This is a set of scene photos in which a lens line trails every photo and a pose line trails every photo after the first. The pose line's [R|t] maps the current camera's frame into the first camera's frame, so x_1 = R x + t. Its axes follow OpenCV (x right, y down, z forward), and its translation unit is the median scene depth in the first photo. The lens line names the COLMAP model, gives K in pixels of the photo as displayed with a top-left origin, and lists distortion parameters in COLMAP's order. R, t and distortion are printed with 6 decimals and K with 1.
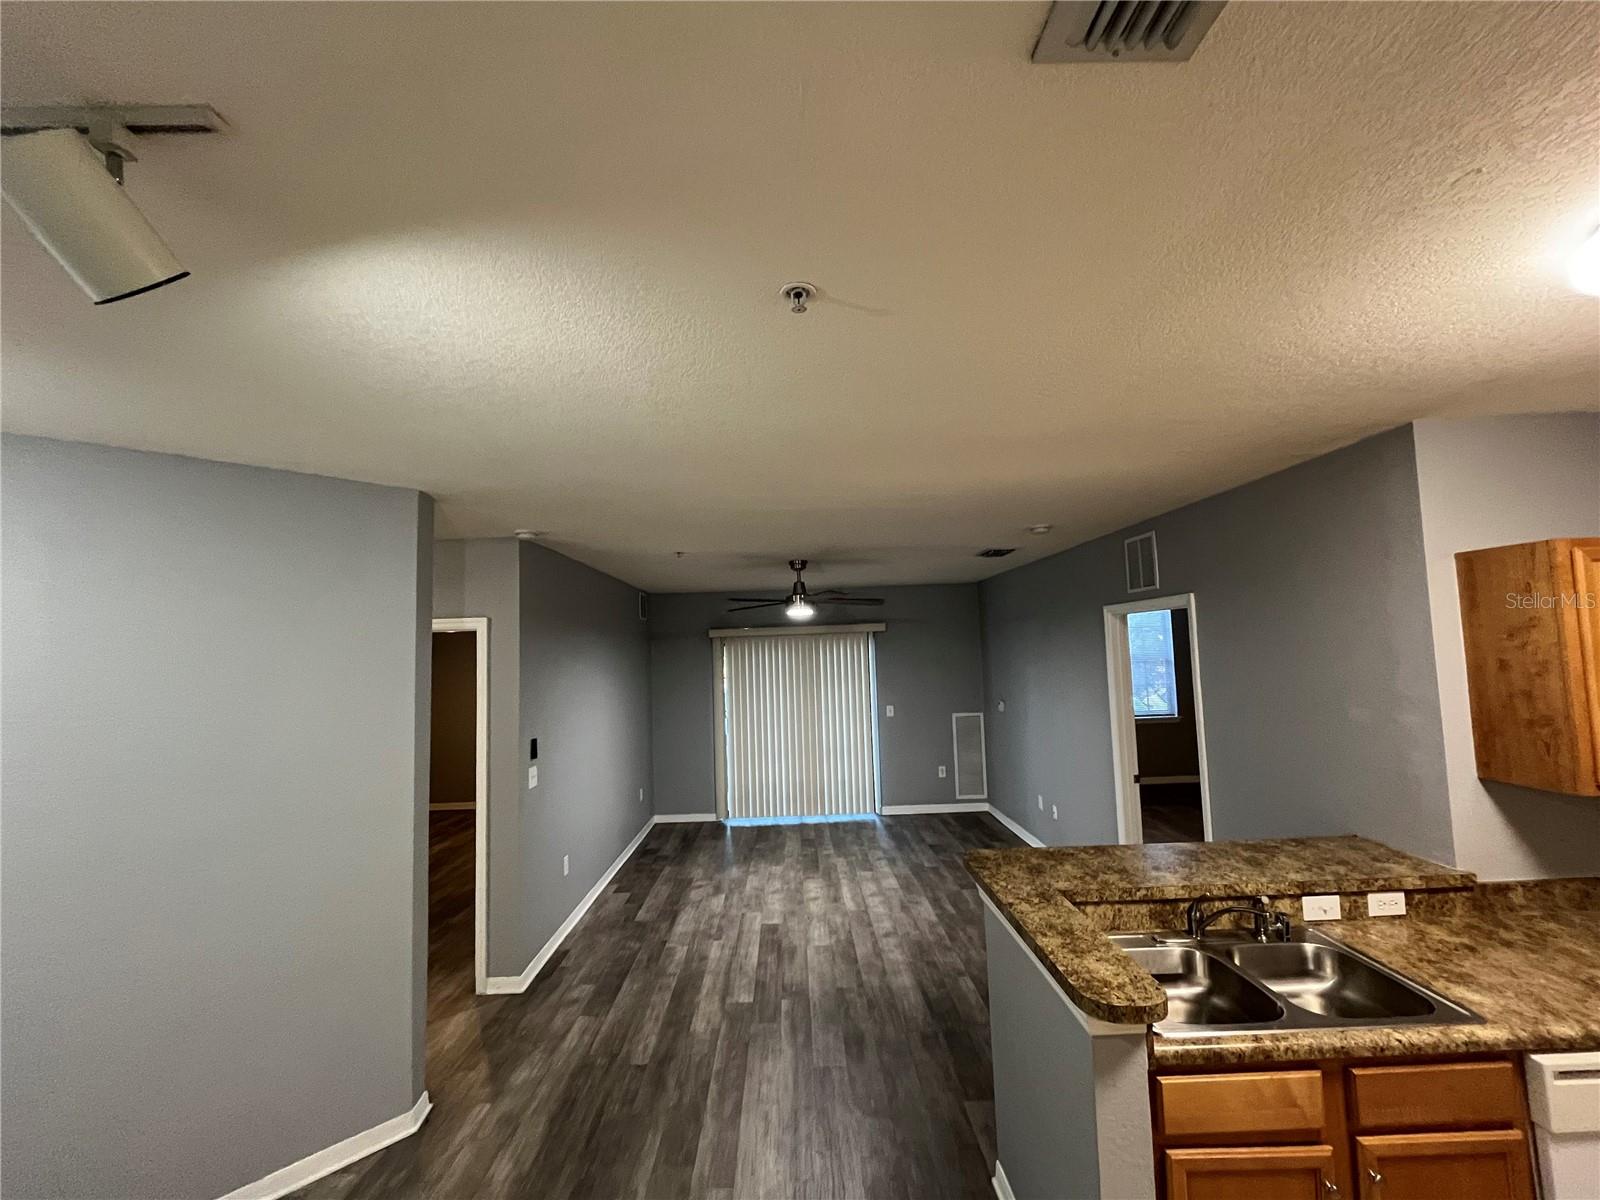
lens RADIAL K [[654.4, 0, 798.2], [0, 654.4, 602.4], [0, 0, 1]] dist [-0.001507, -0.000364]
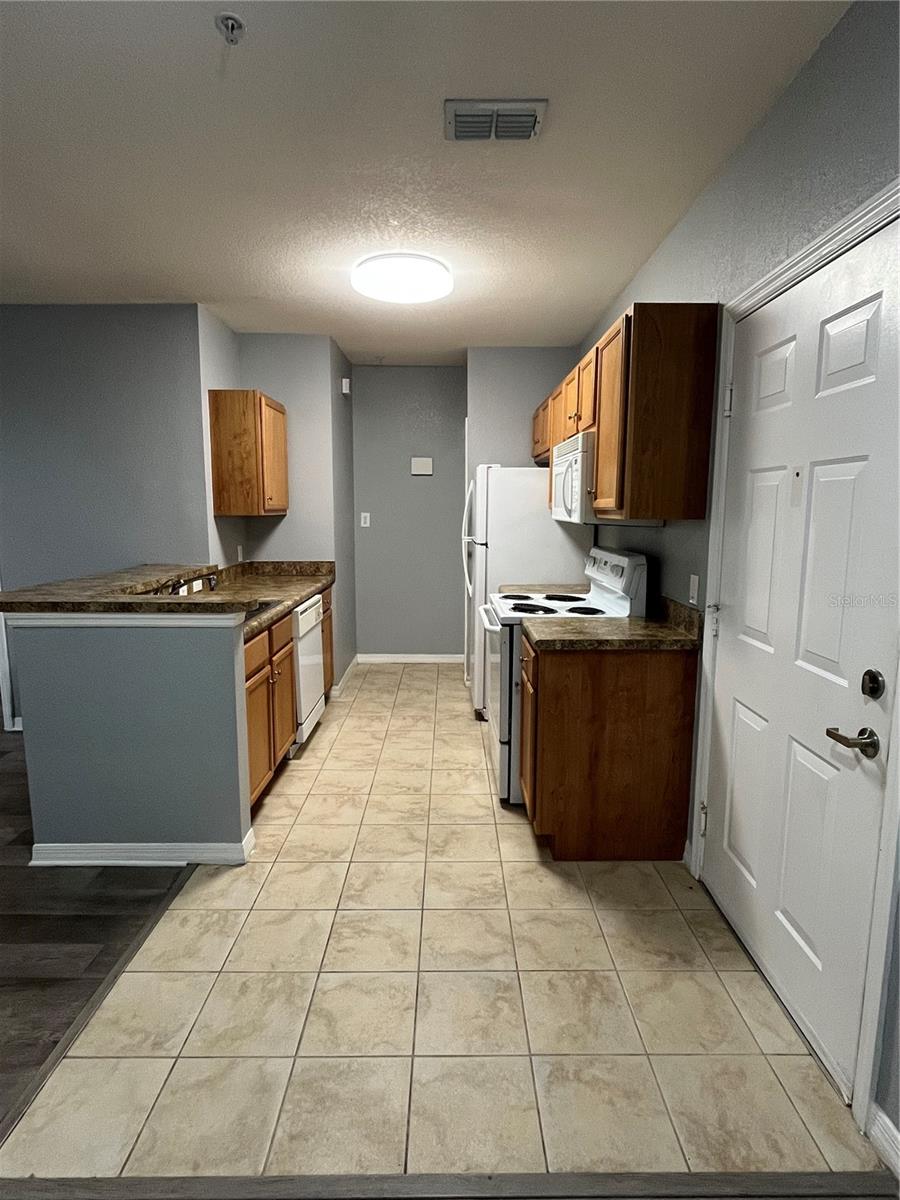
lens RADIAL K [[629.7, 0, 448.5], [0, 629.7, 595.9], [0, 0, 1]] dist [-0.002670, -0.000534]
pose [[0.010666, -0.105689, 0.994342, -0.780950], [-0.074794, 0.991529, 0.106193, 0.262266], [-0.997142, -0.075503, 0.002671, 0.320578]]
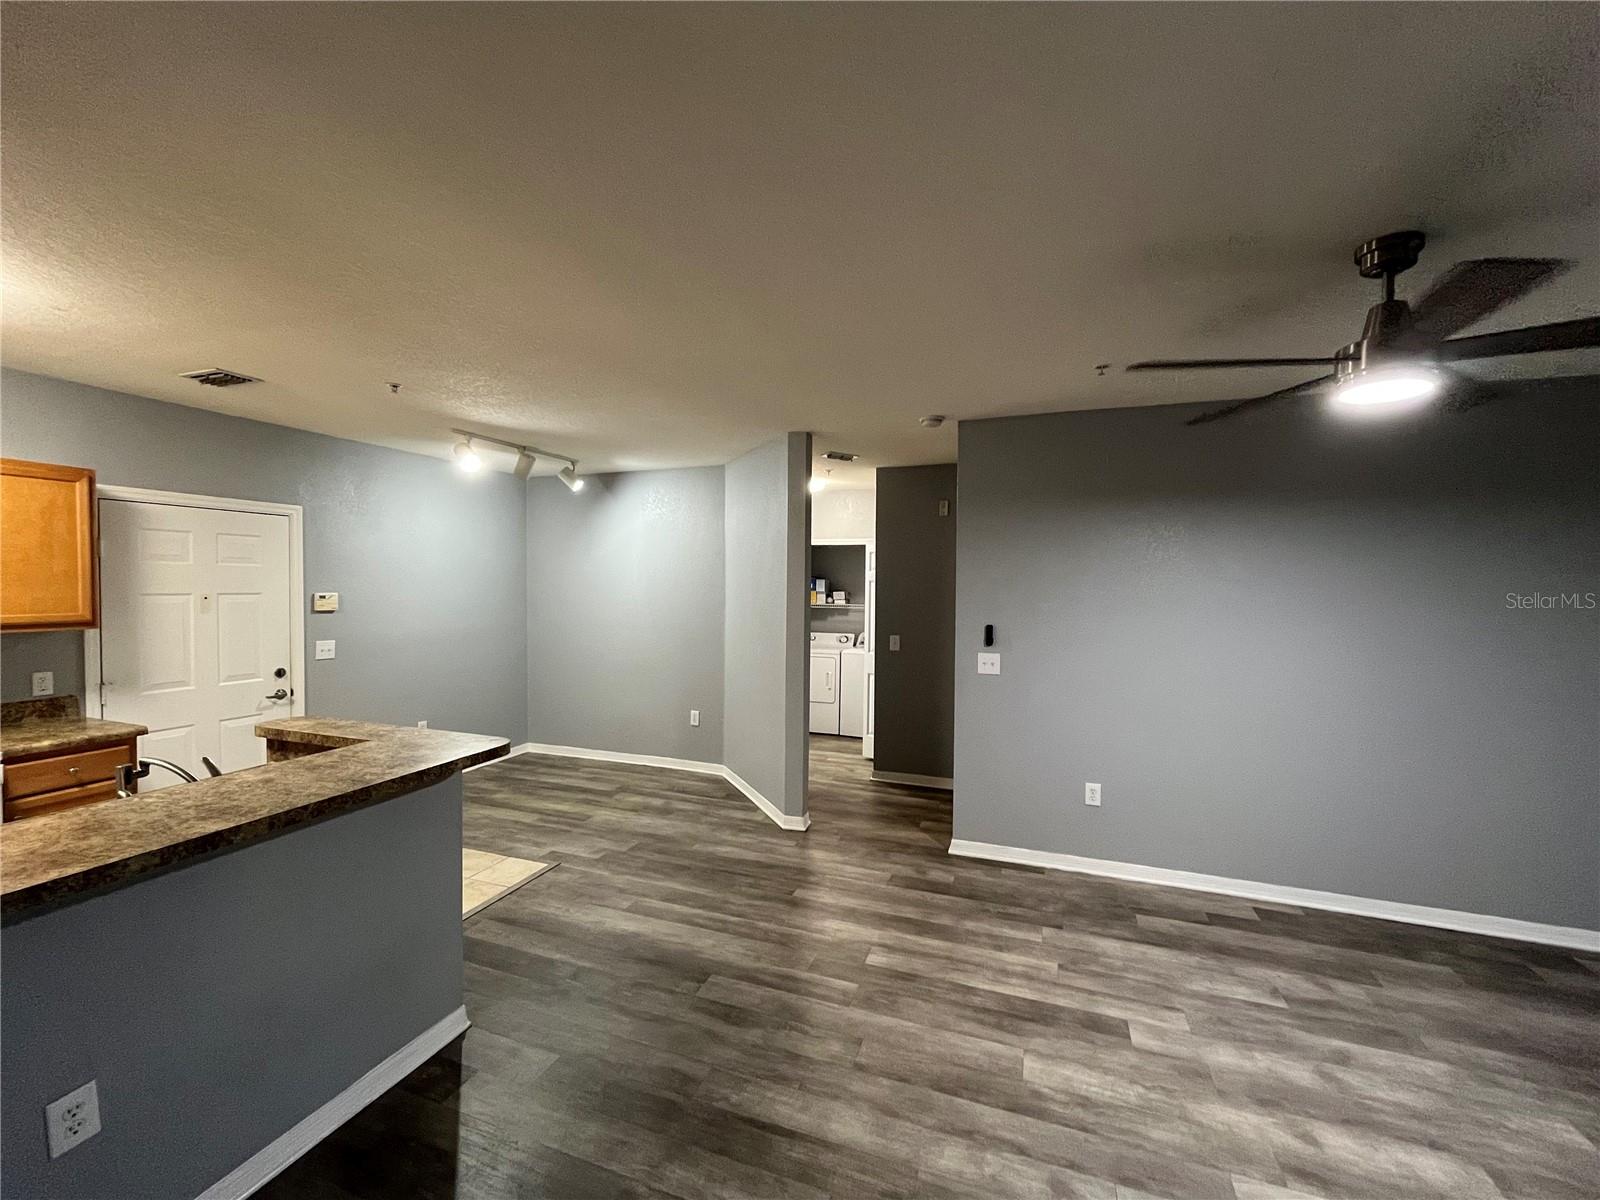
lens RADIAL K [[654.4, 0, 795.5], [0, 654.4, 604.0], [0, 0, 1]] dist [-0.001507, -0.000364]
pose [[-0.362868, 0.056056, -0.930153, 1.105438], [0.071678, 0.996911, 0.032116, 0.233225], [0.929080, -0.055018, -0.365765, 2.016389]]
